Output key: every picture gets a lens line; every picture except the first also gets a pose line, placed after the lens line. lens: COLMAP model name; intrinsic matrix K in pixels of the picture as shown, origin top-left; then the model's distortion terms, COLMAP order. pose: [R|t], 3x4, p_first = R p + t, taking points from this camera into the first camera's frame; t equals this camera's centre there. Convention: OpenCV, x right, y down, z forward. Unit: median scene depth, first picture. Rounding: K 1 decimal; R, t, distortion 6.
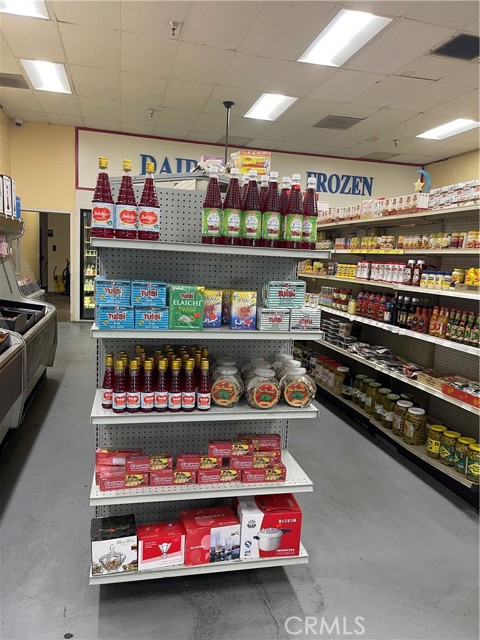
lens RADIAL K [[484.0, 0, 241.5], [0, 484.0, 325.0], [0, 0, 1]] dist [0.076188, -0.104154]
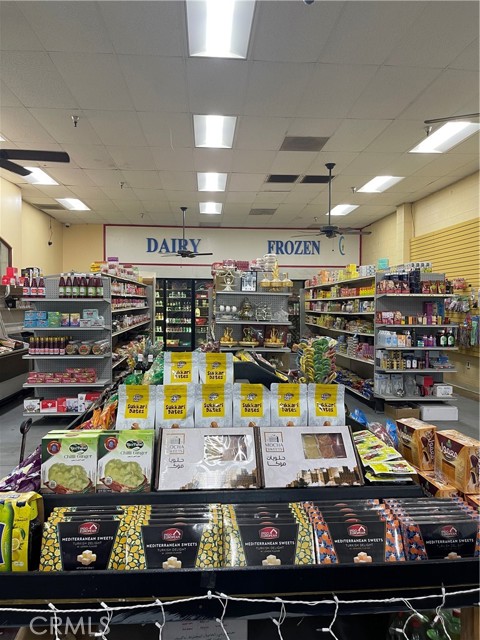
lens RADIAL K [[484.0, 0, 242.1], [0, 484.0, 316.2], [0, 0, 1]] dist [0.076188, -0.104154]
pose [[0.985368, -0.043581, -0.164772, 0.774232], [0.023291, 0.992119, -0.123119, 0.173451], [0.168839, 0.117480, 0.978617, -0.888564]]
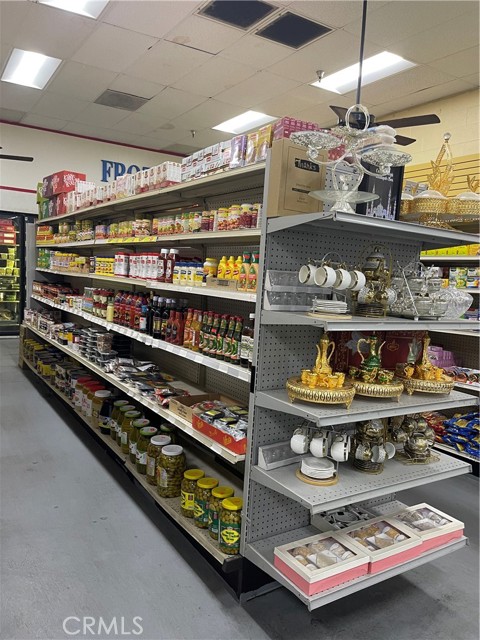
lens RADIAL K [[484.0, 0, 244.1], [0, 484.0, 319.1], [0, 0, 1]] dist [0.076188, -0.104154]
pose [[0.944799, -0.036779, 0.325579, 0.220767], [0.044189, 0.998905, -0.015391, -0.006284], [-0.324657, 0.028929, 0.945389, 0.249954]]
